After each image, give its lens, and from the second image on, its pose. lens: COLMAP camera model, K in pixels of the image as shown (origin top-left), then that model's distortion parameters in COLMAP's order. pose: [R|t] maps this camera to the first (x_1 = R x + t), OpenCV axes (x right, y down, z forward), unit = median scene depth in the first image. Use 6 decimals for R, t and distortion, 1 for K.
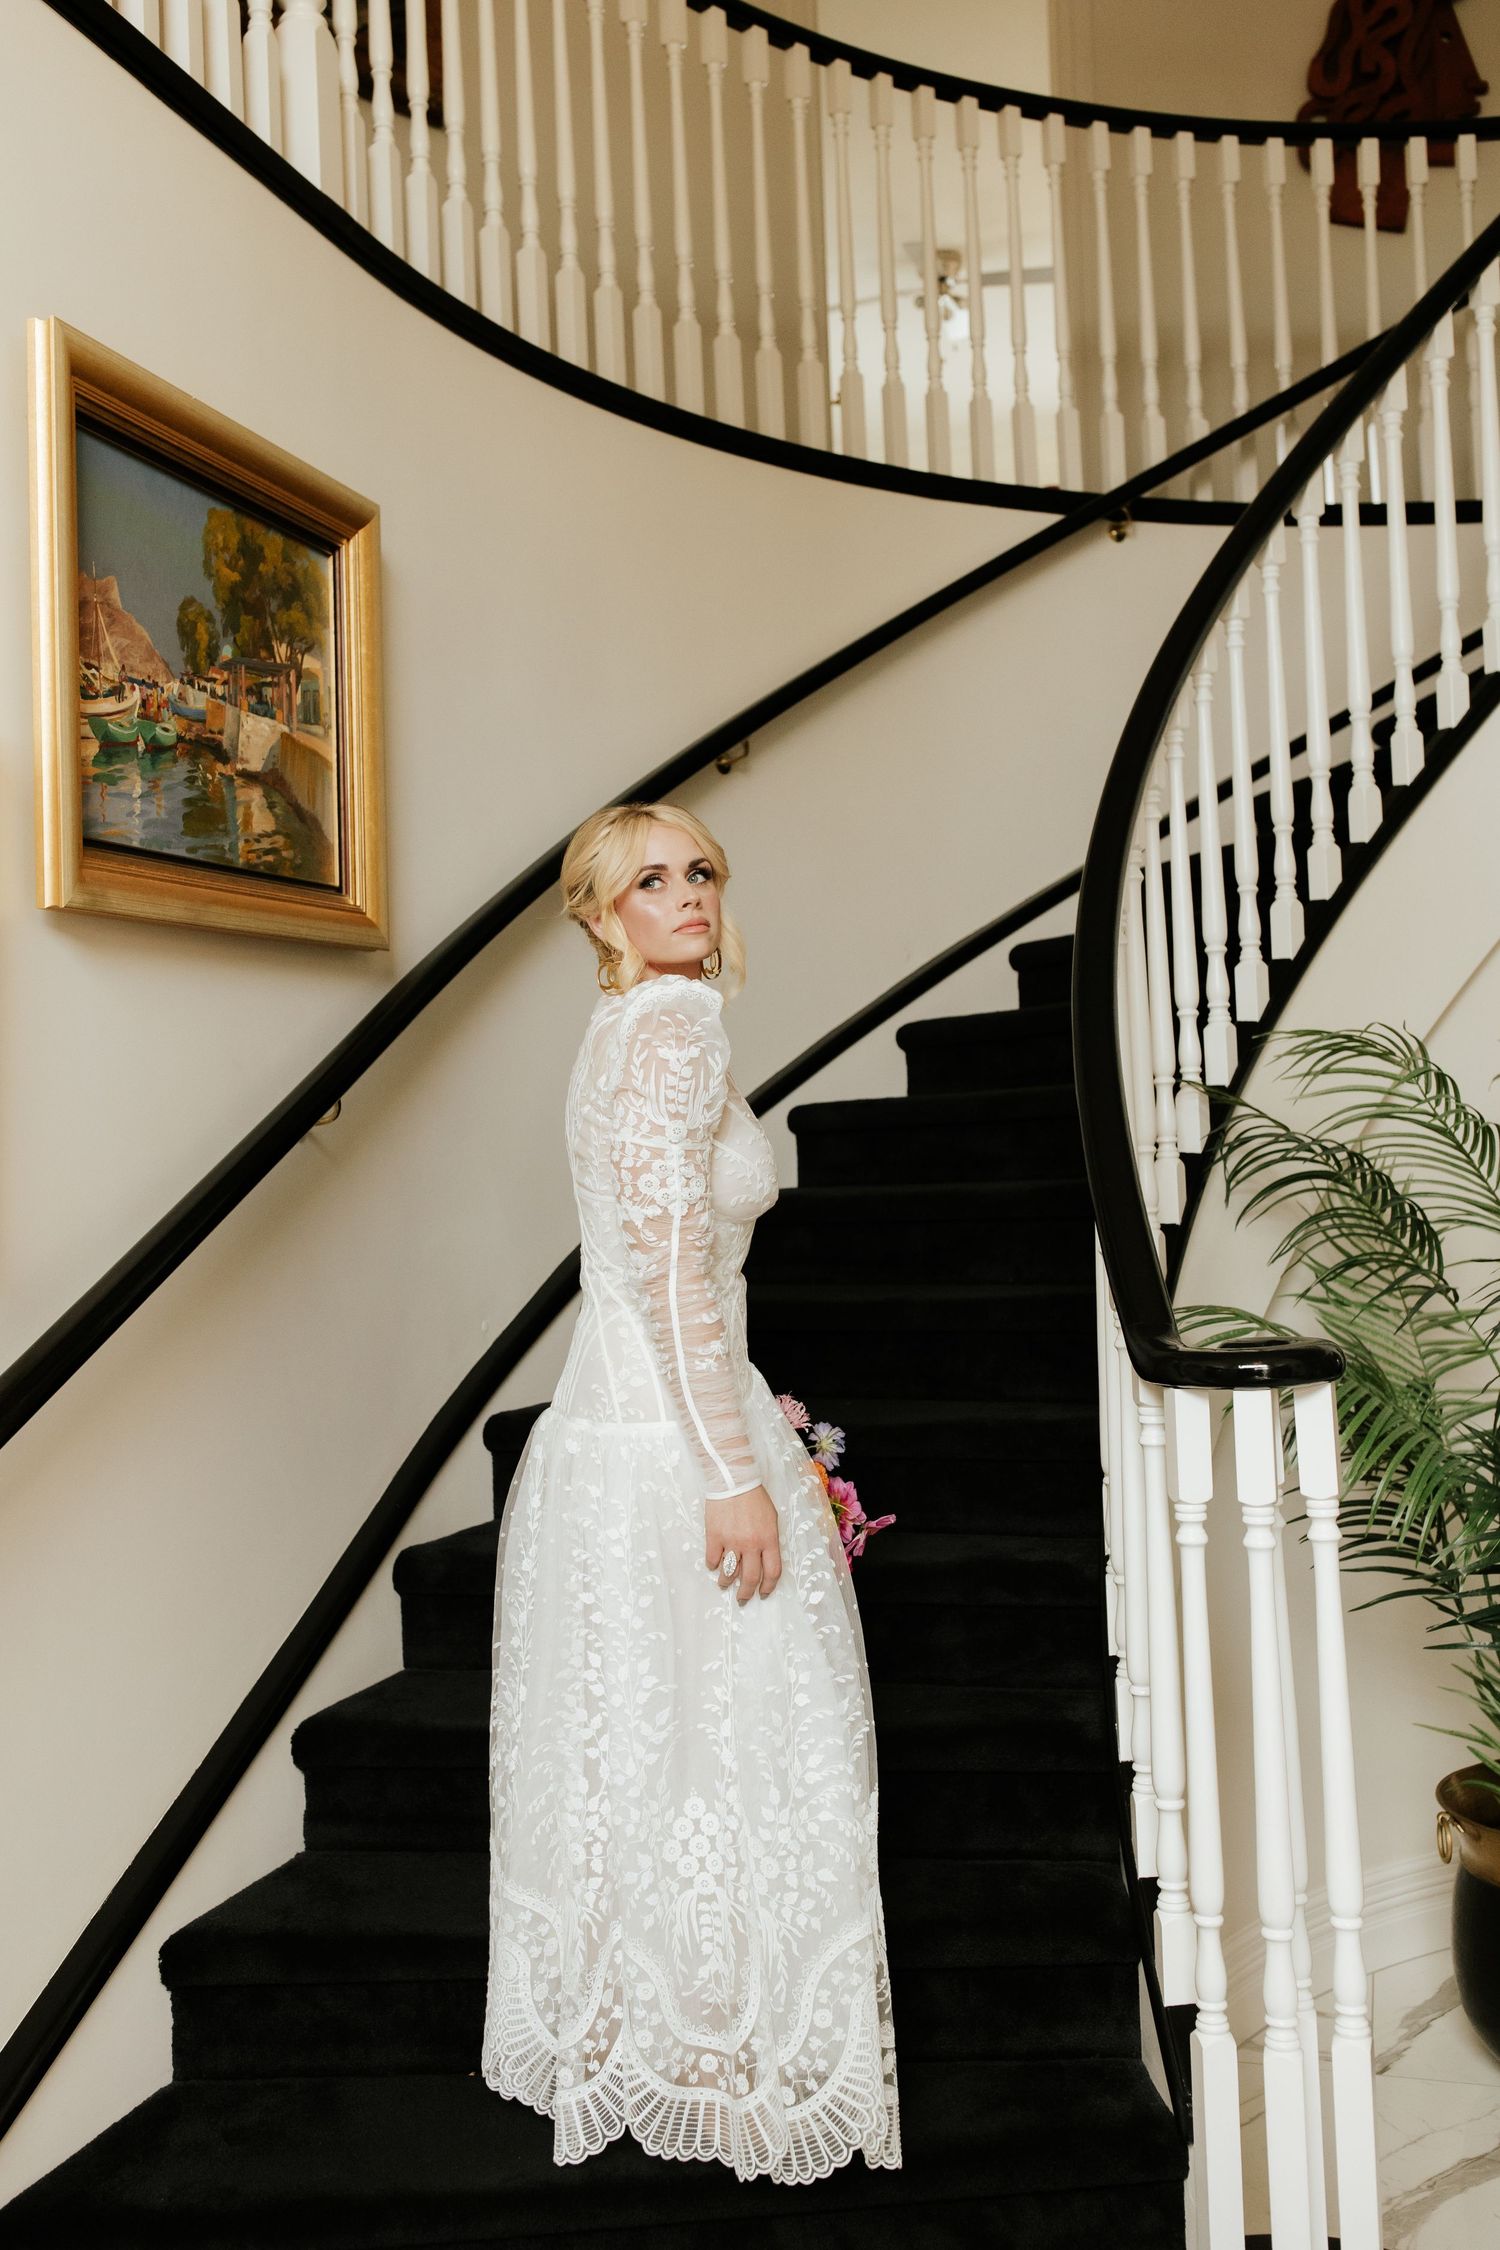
lens RADIAL K [[2147.5, 0, 717.3], [0, 2147.5, 1080.0], [0, 0, 1]] dist [0.009357, -0.009685]
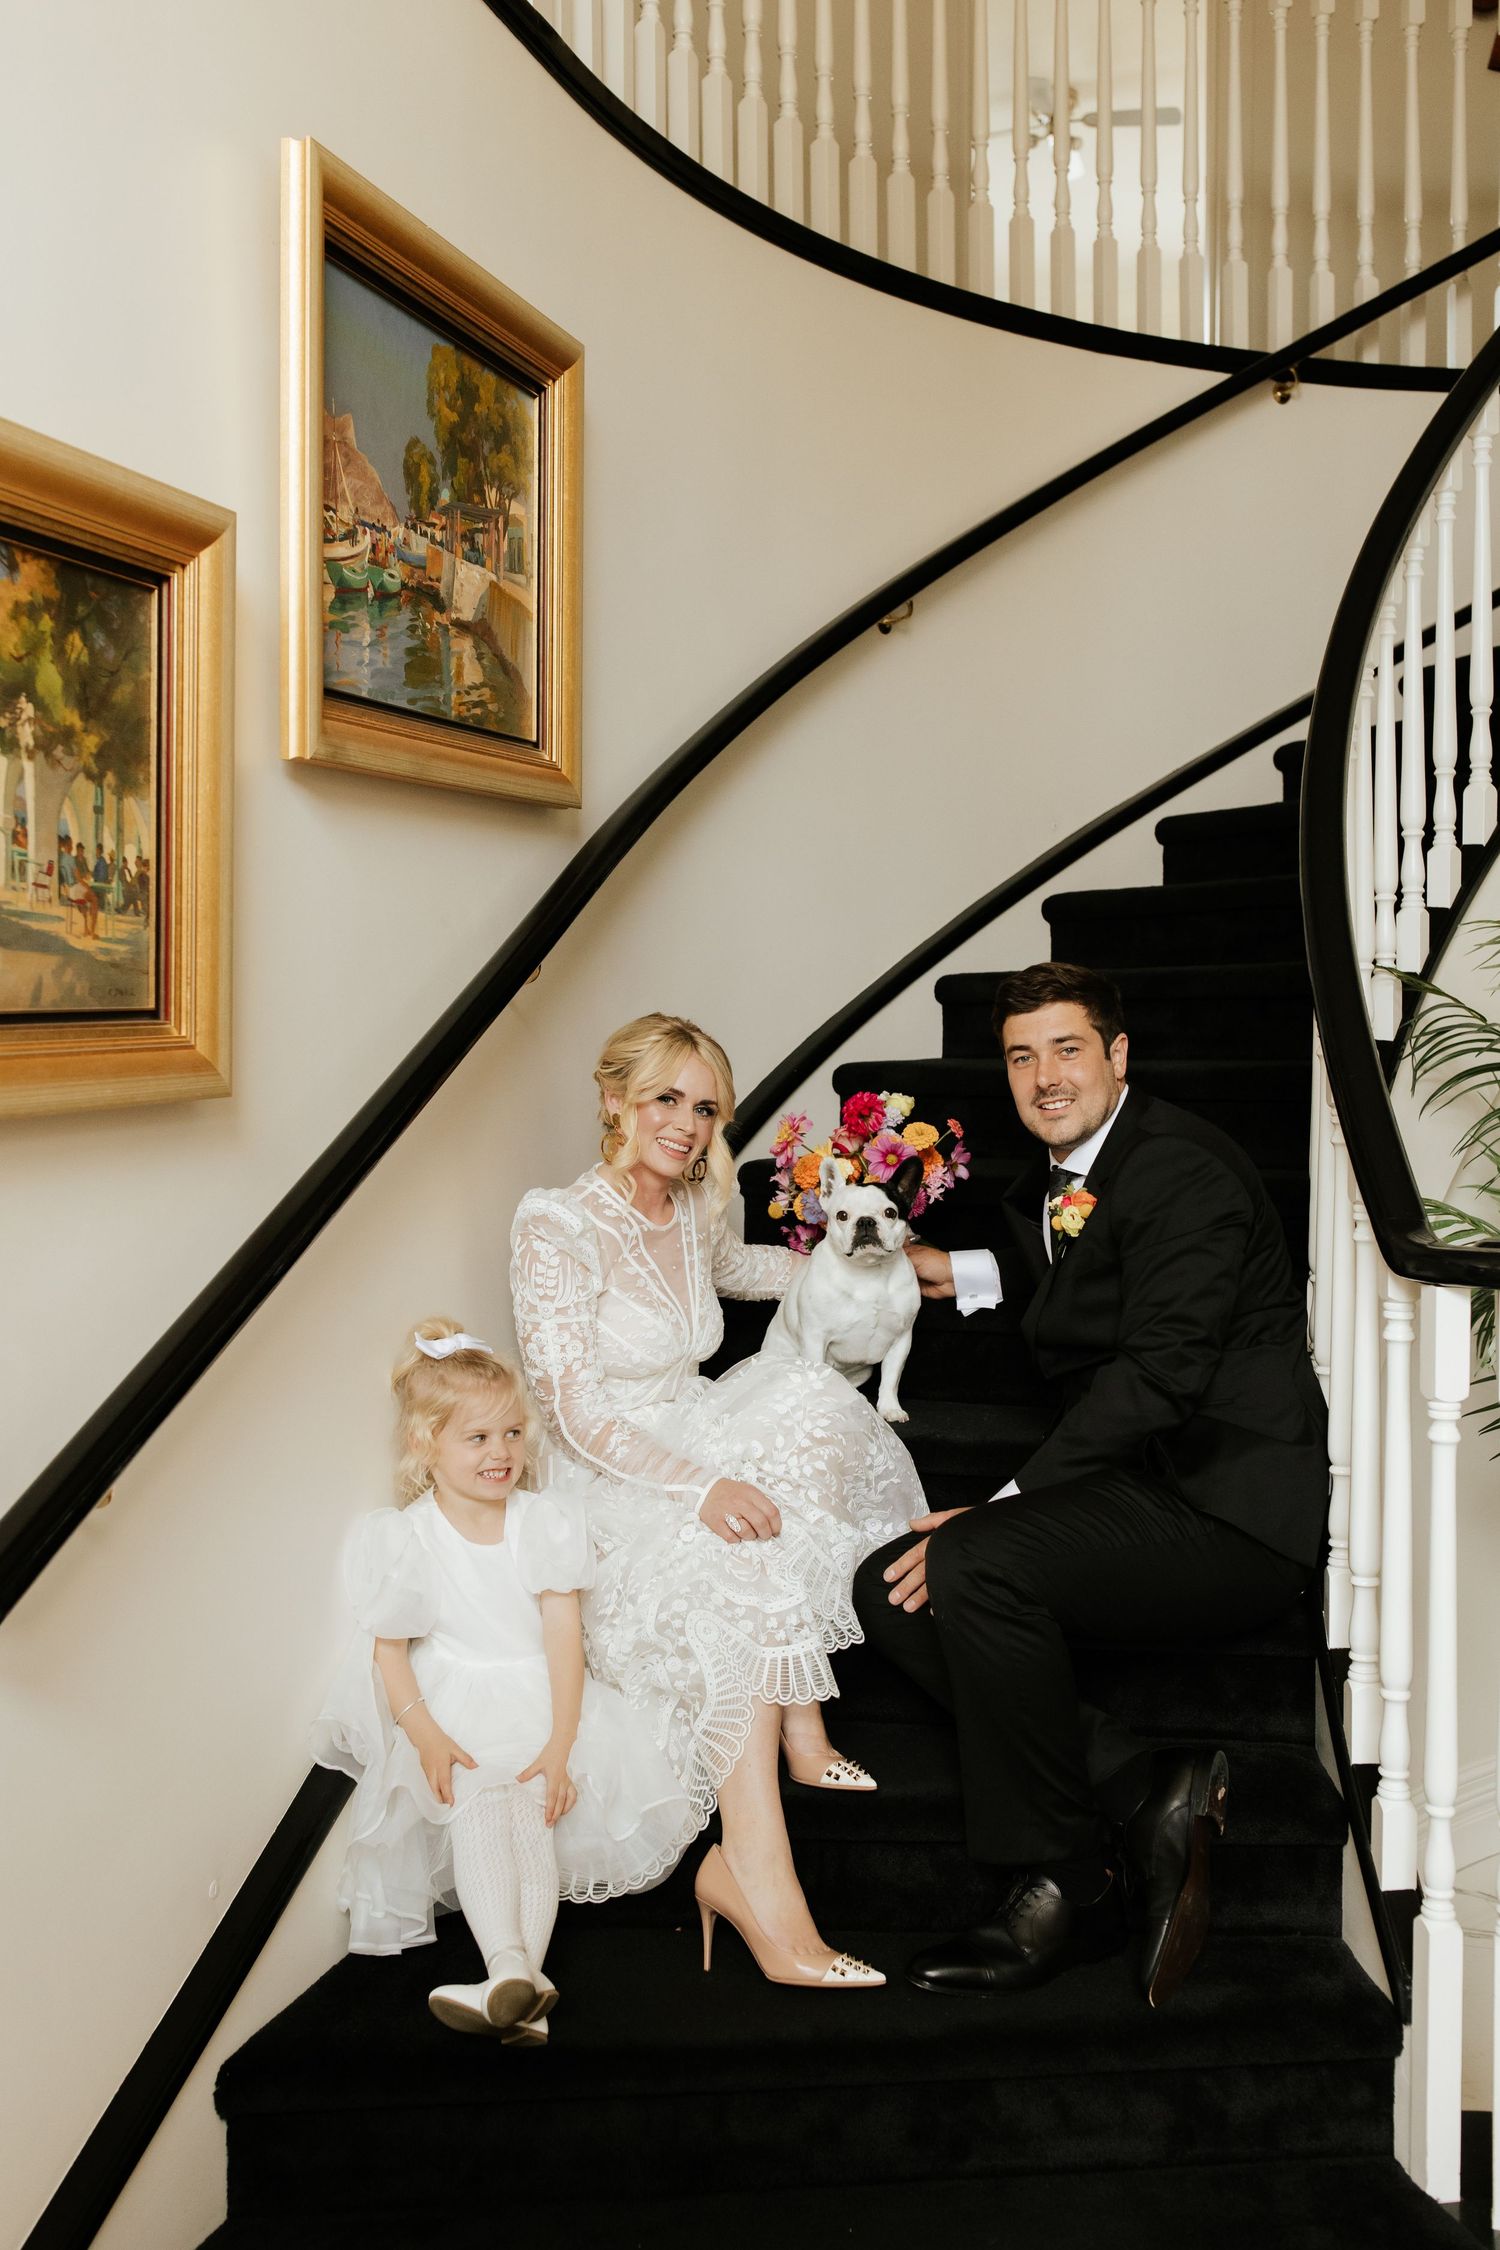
lens RADIAL K [[2147.5, 0, 717.3], [0, 2147.5, 1080.0], [0, 0, 1]] dist [0.009357, -0.009685]
pose [[0.999453, 0.032822, -0.004165, -0.090487], [-0.032461, 0.997125, 0.068473, -0.006323], [0.006401, -0.068300, 0.997644, 0.013445]]
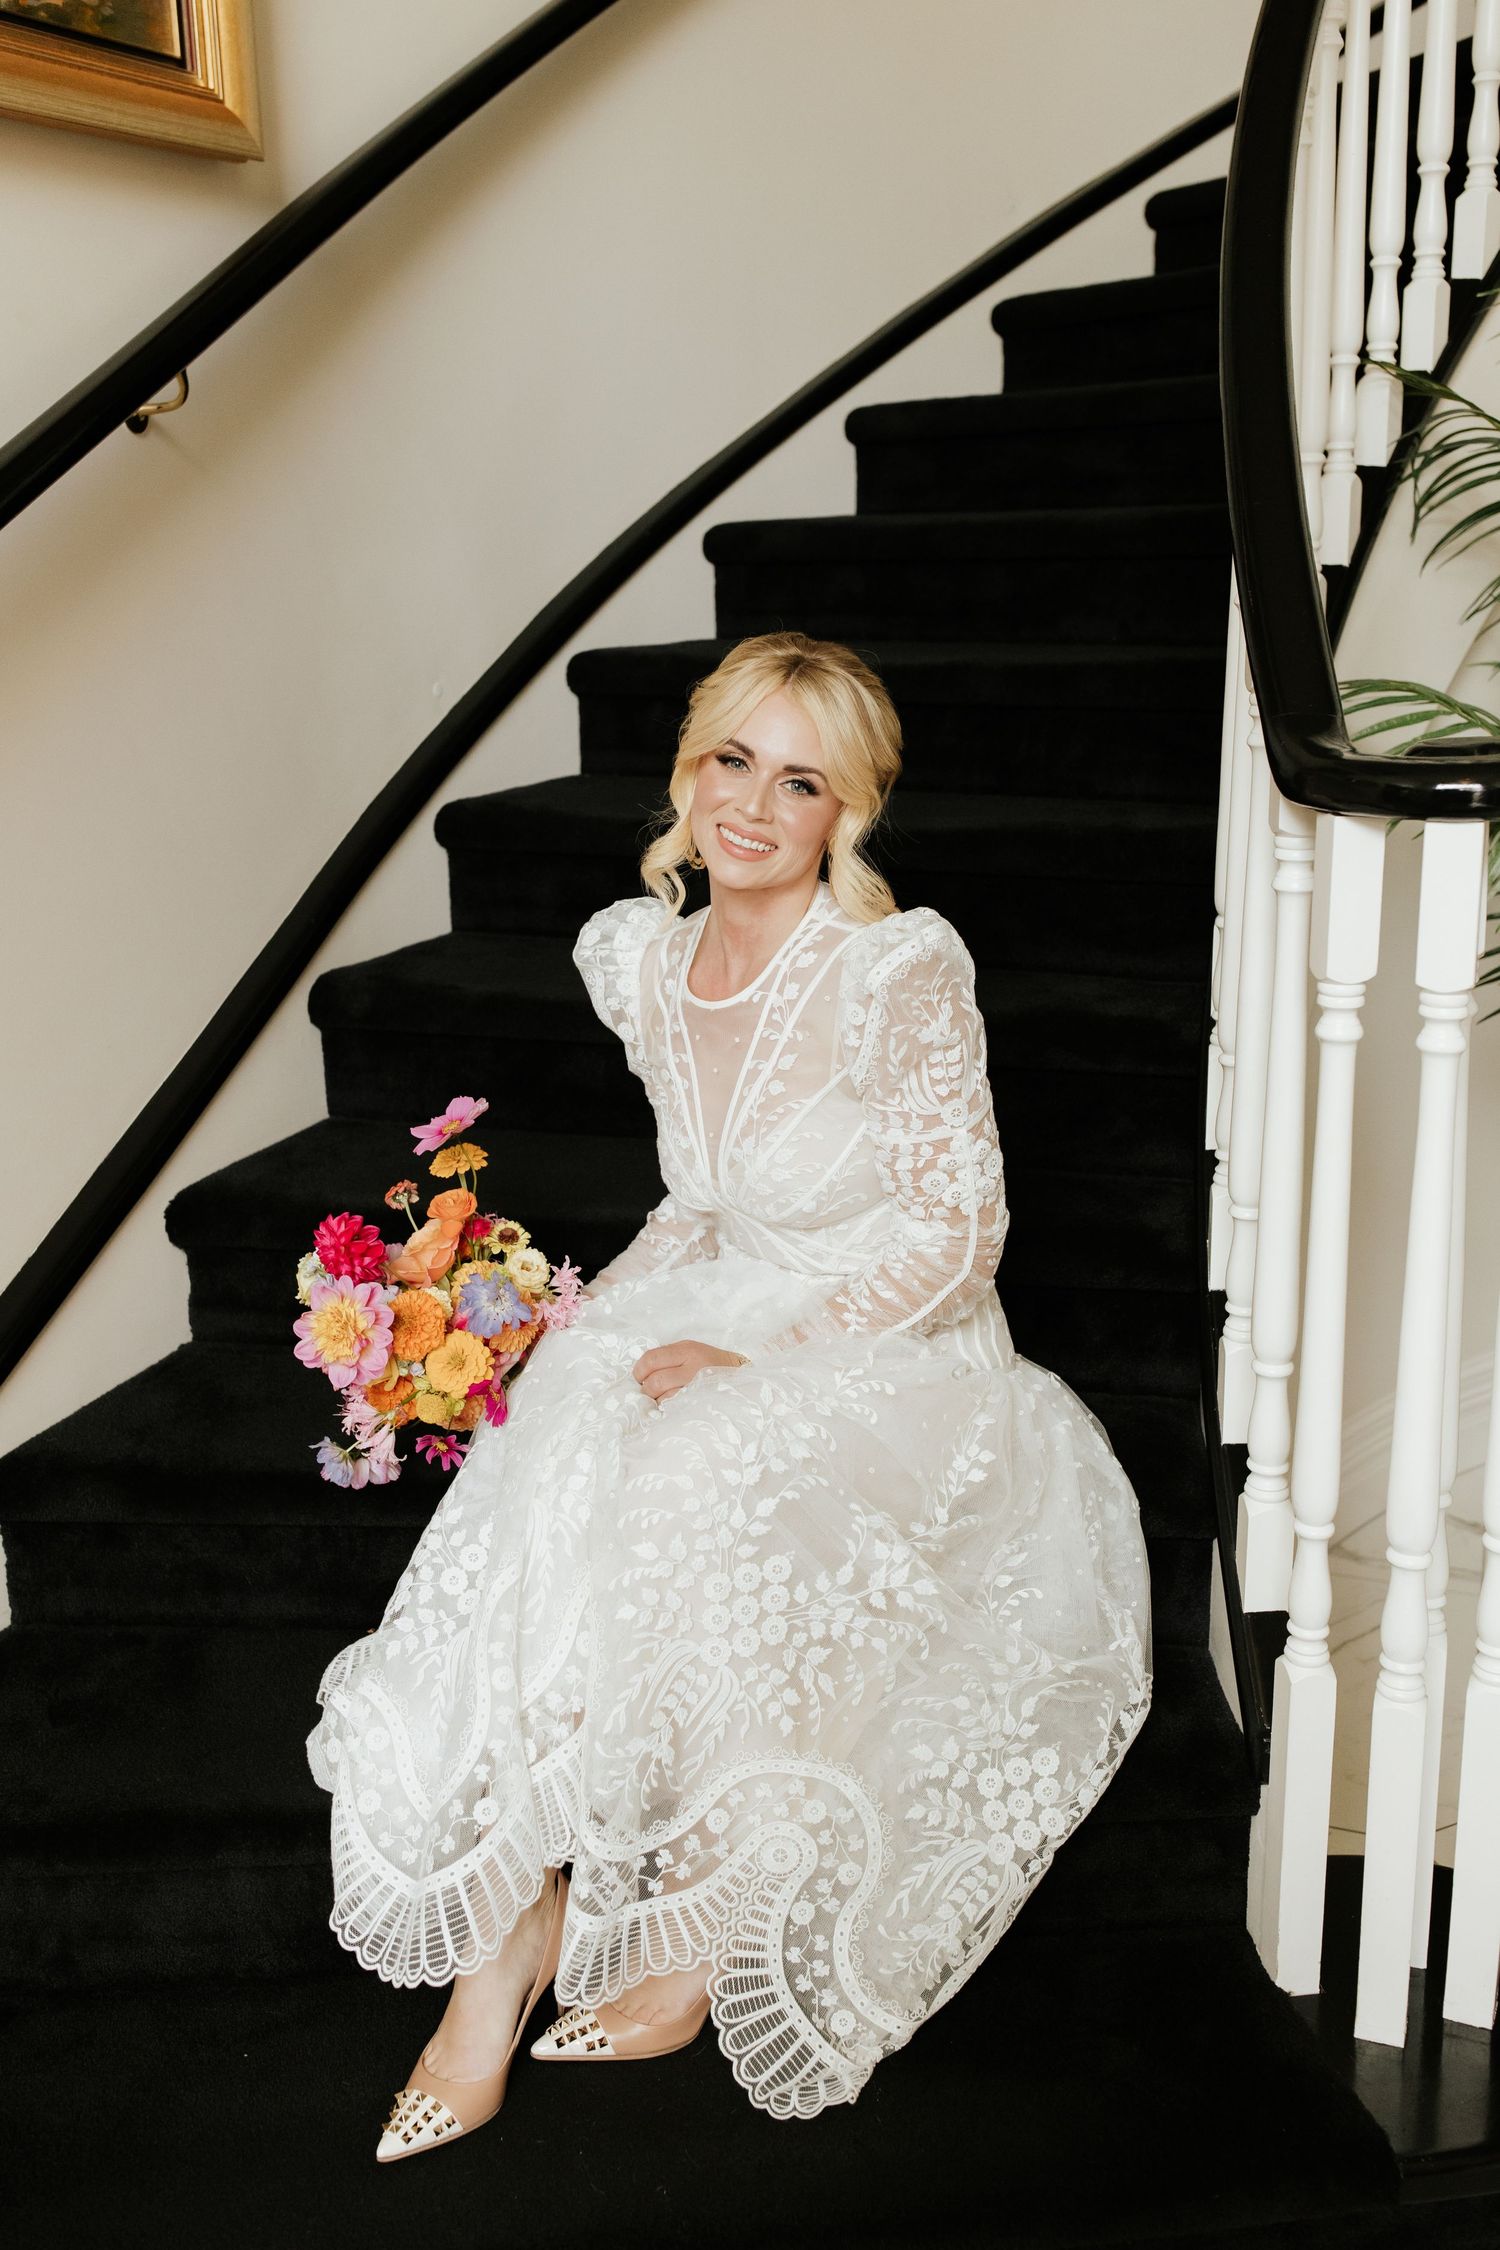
lens RADIAL K [[2147.5, 0, 717.3], [0, 2147.5, 1080.0], [0, 0, 1]] dist [0.009357, -0.009685]
pose [[0.998497, 0.022983, -0.049748, 0.044380], [-0.007169, 0.954784, 0.297213, 0.019829], [0.054330, -0.296409, 0.953514, 0.257125]]
